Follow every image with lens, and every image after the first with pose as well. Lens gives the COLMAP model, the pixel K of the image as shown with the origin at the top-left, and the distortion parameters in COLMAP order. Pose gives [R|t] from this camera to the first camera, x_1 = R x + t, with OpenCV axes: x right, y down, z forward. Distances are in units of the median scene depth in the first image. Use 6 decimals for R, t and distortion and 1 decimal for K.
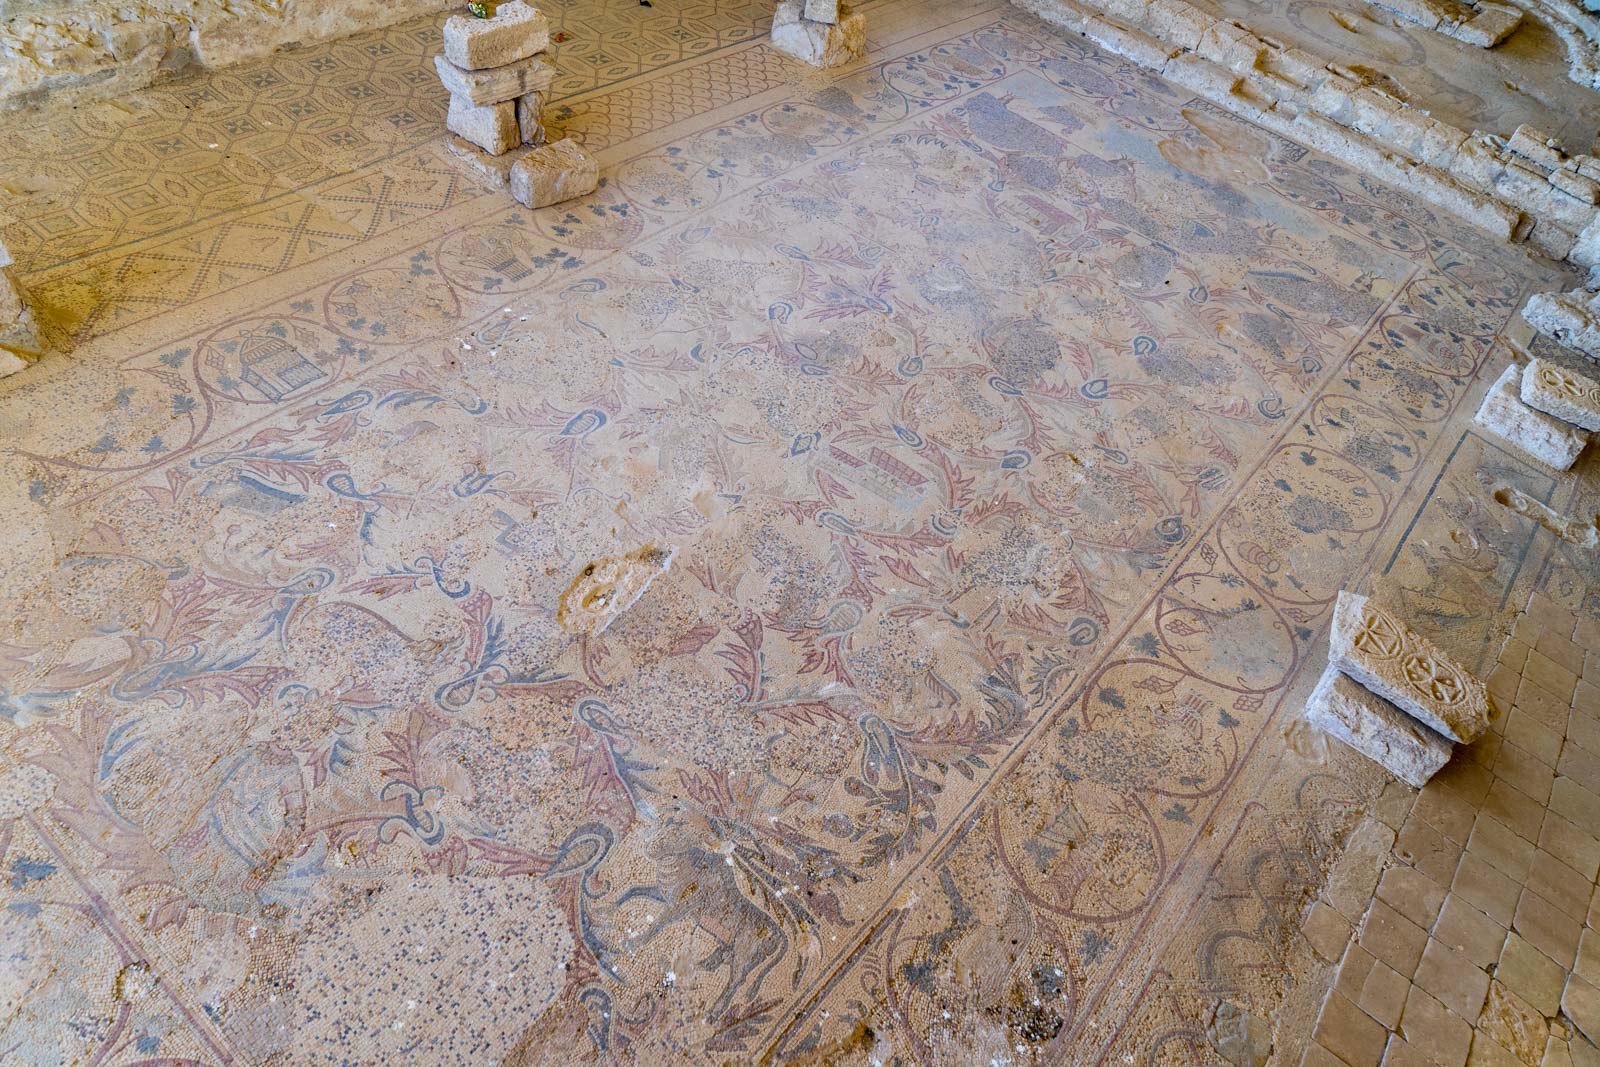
lens RADIAL K [[1048.4, 0, 809.9], [0, 1048.4, 545.1], [0, 0, 1]] dist [-0.019750, 0.005787]
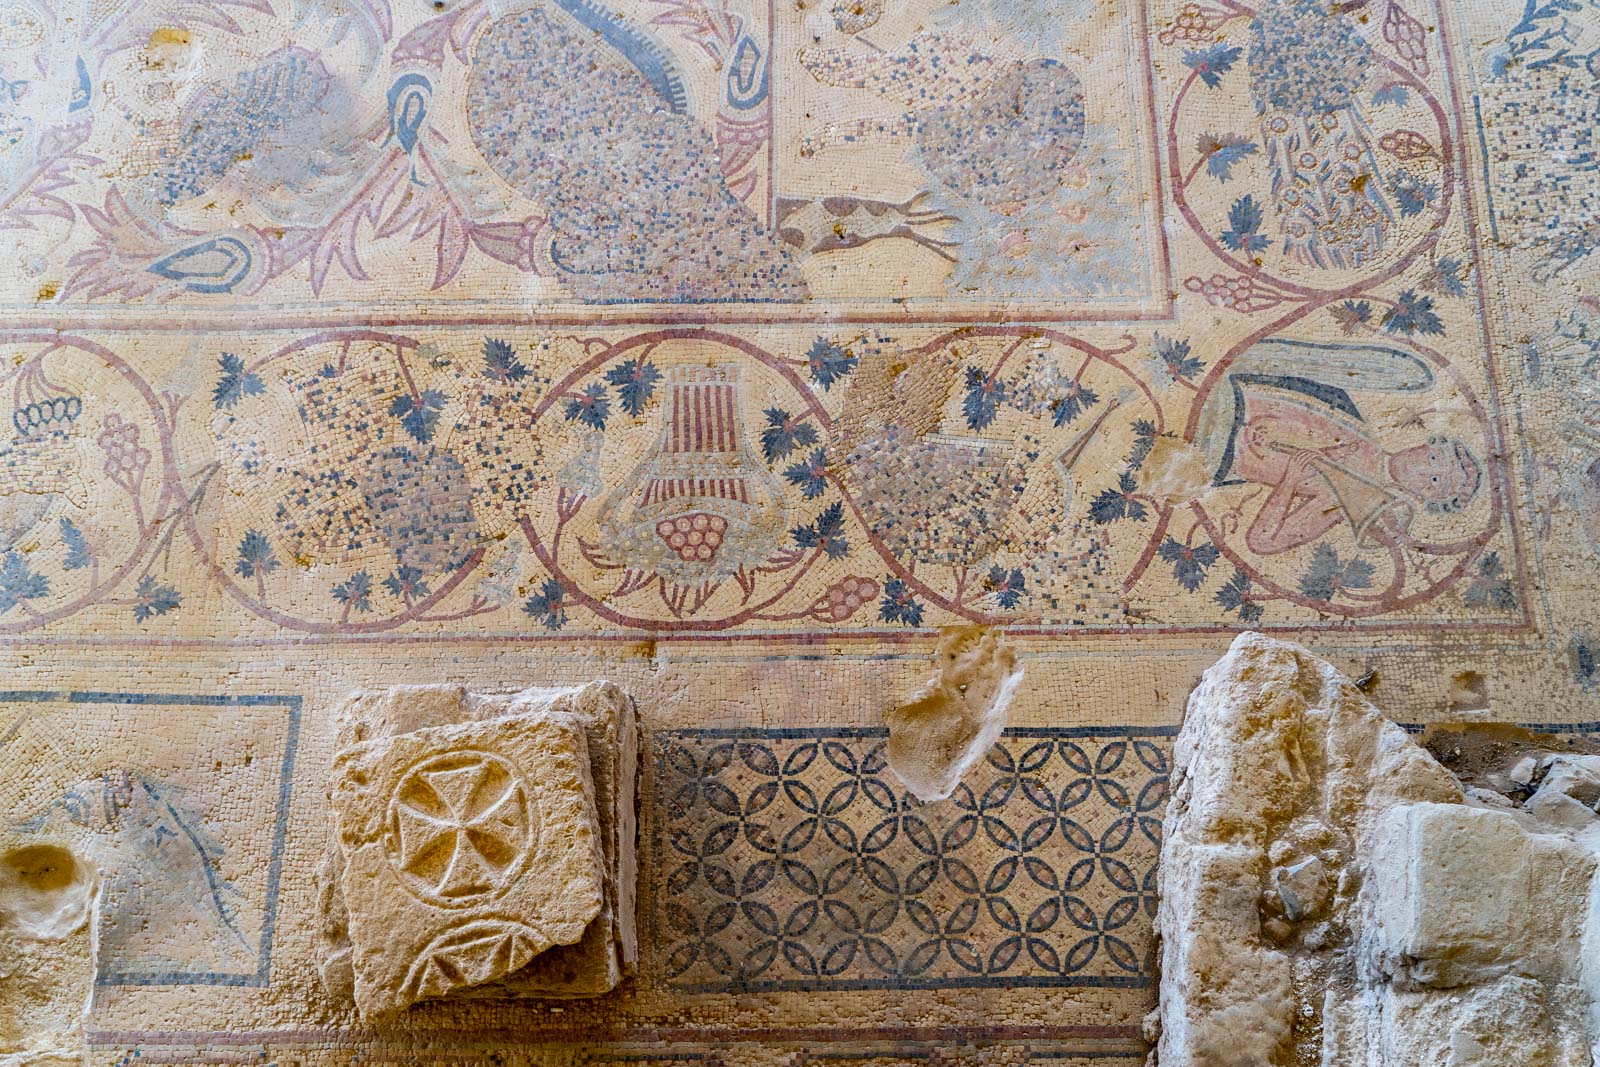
lens RADIAL K [[1048.4, 0, 799.9], [0, 1048.4, 535.5], [0, 0, 1]] dist [-0.019750, 0.005787]
pose [[0.638462, 0.705462, -0.307715, 0.714896], [-0.489154, 0.680610, 0.545434, -0.367813], [0.594217, -0.197719, 0.779624, 0.748807]]
